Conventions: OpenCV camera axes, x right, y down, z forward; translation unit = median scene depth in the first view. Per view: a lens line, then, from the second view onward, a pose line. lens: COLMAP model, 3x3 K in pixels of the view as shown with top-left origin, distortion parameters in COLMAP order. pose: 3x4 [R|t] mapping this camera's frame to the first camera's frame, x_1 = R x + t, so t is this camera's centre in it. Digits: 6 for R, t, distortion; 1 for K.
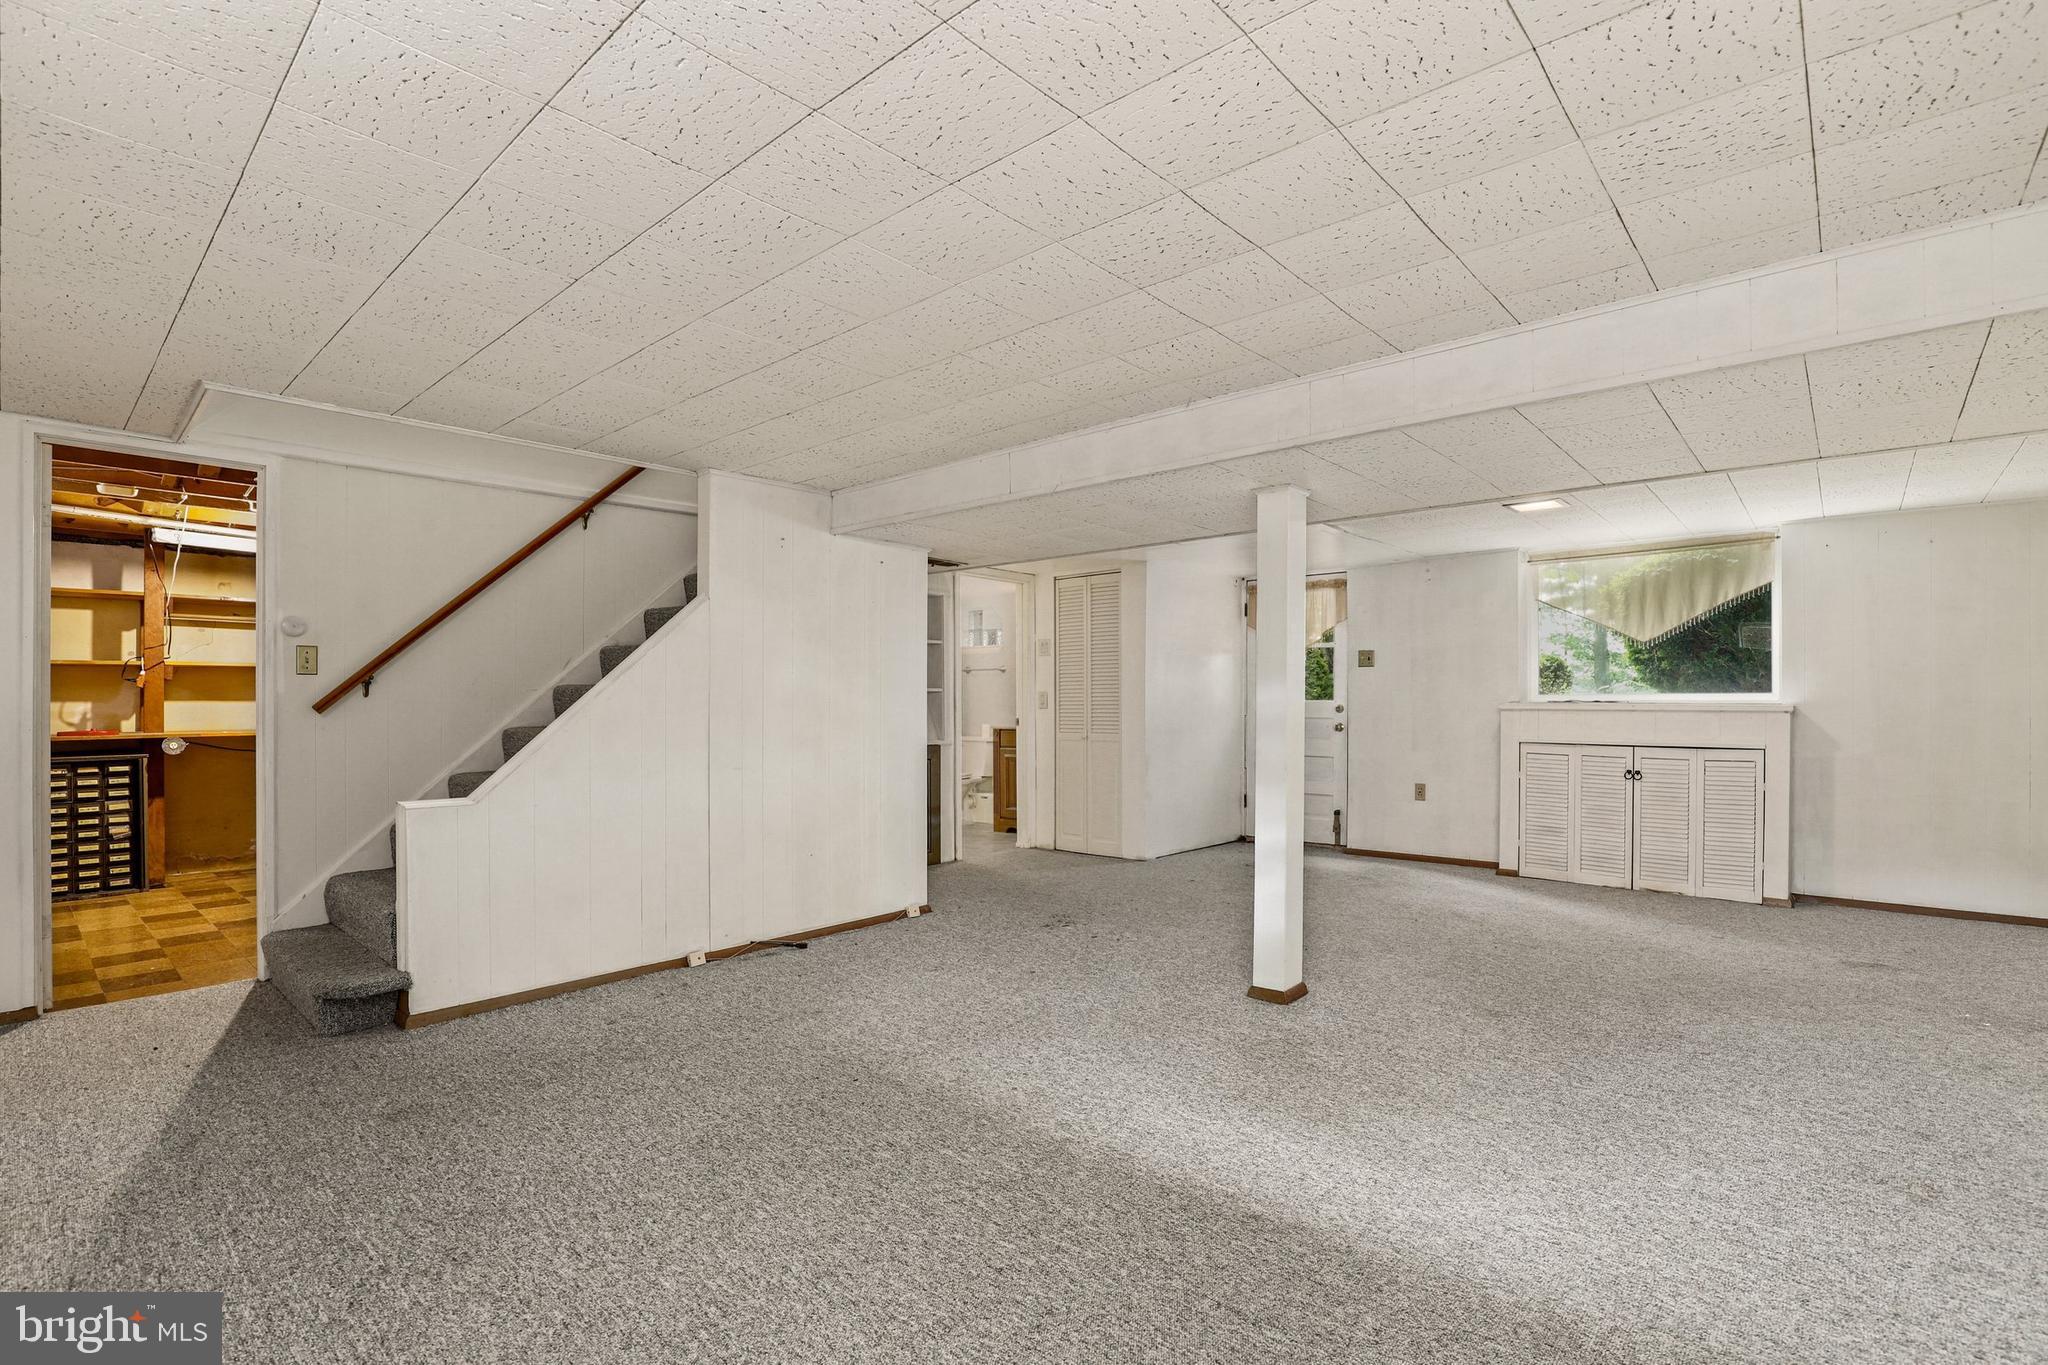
lens RADIAL K [[943.7, 0, 1037.6], [0, 943.7, 718.4], [0, 0, 1]] dist [-0.027988, 0.005351]
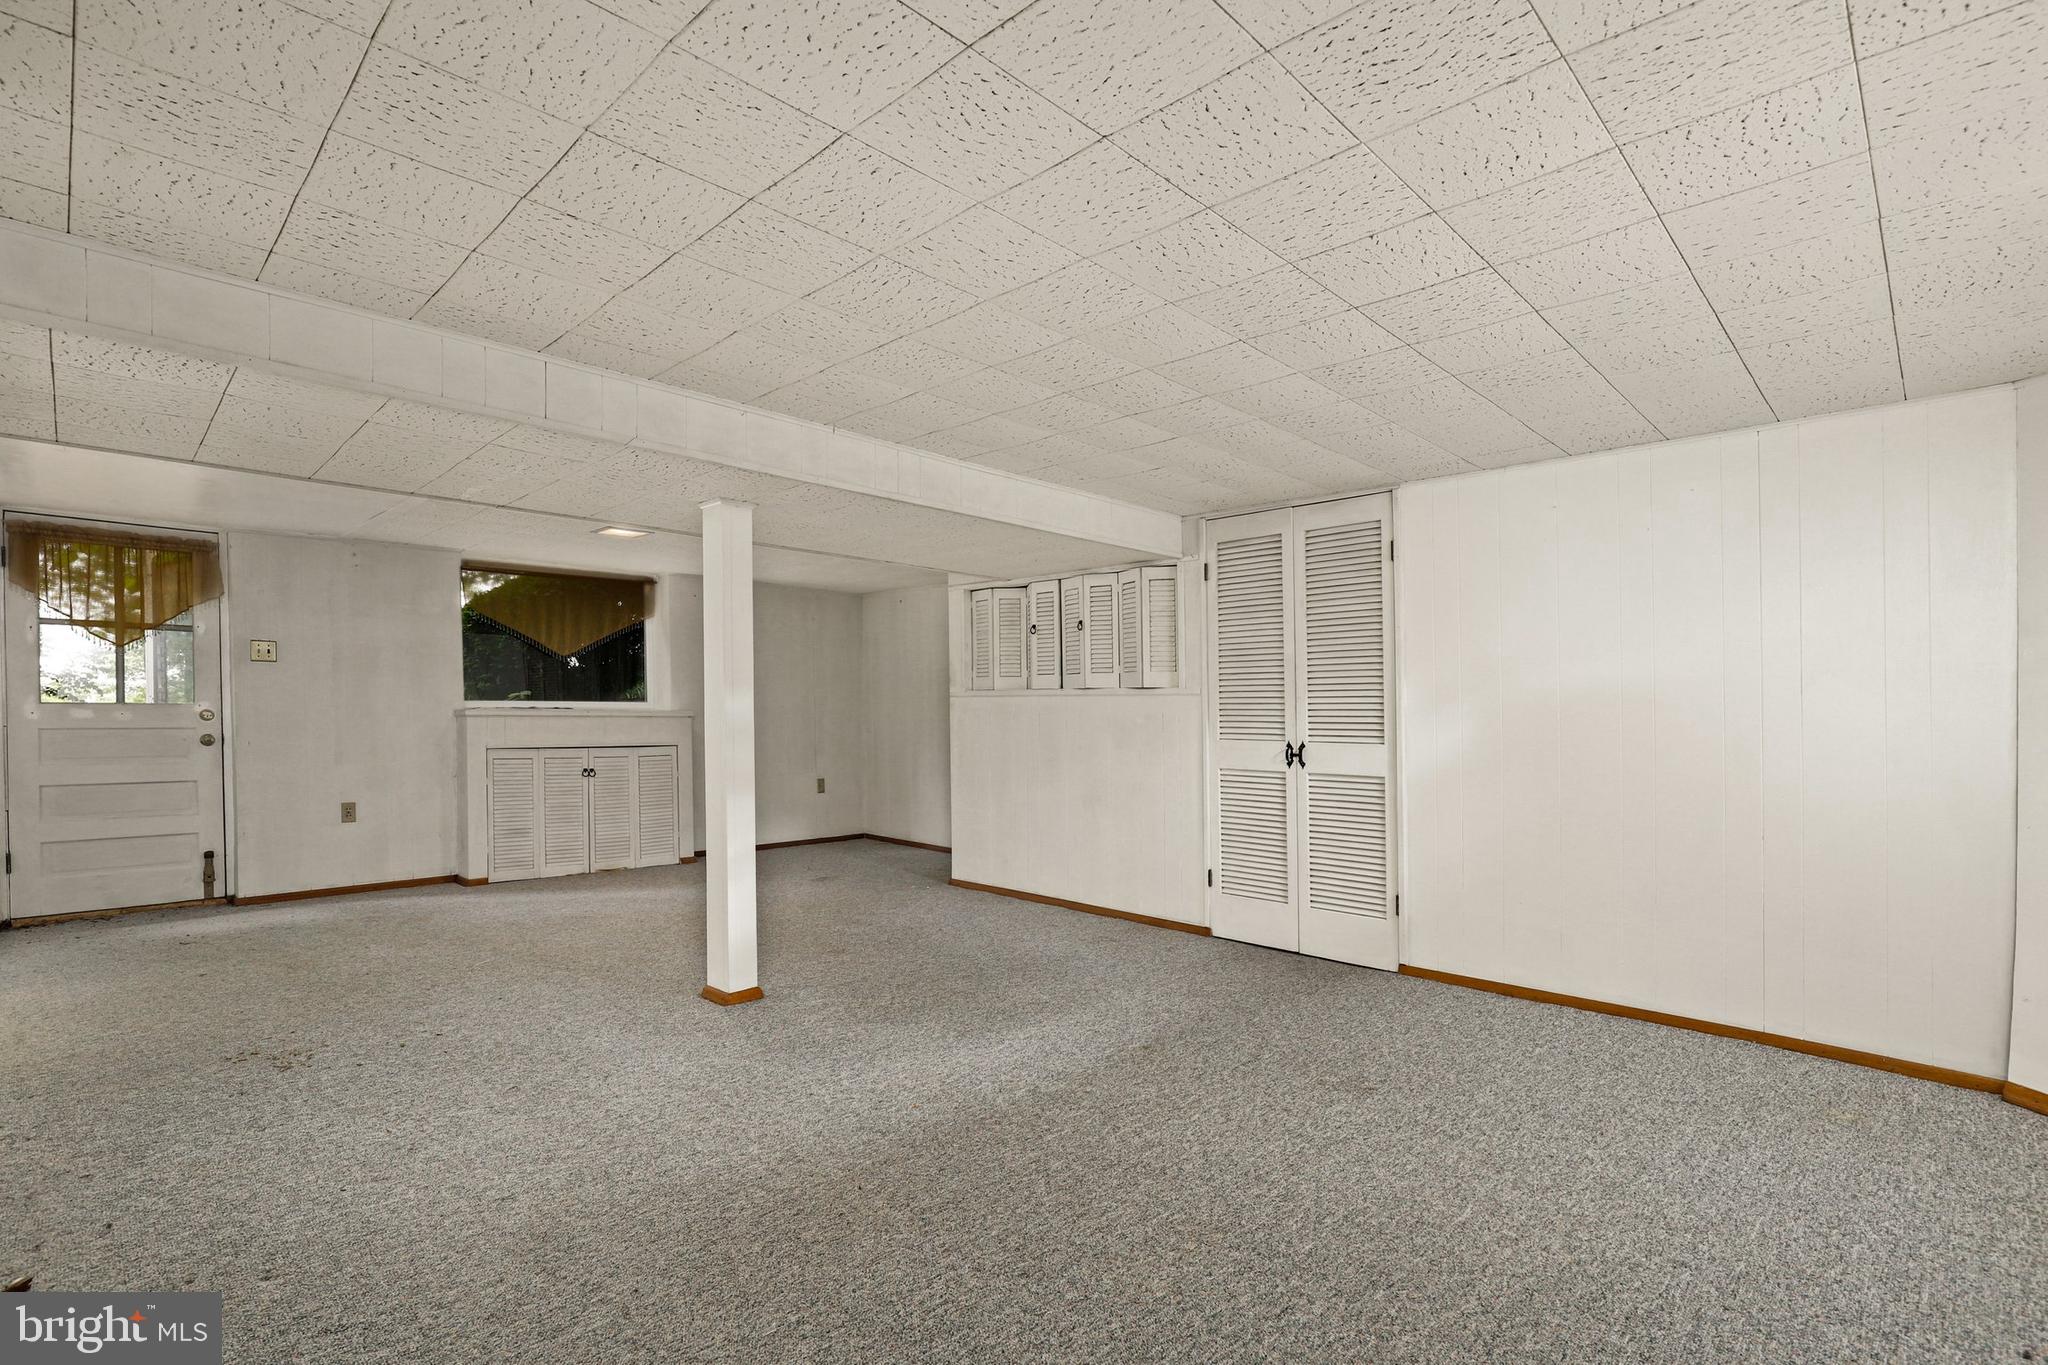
lens RADIAL K [[943.7, 0, 1026.8], [0, 943.7, 695.6], [0, 0, 1]] dist [-0.027988, 0.005351]
pose [[0.057793, 0.018405, 0.998159, -0.474563], [0.010899, 0.999759, -0.019065, -0.005733], [-0.998269, 0.011981, 0.057579, 0.393179]]
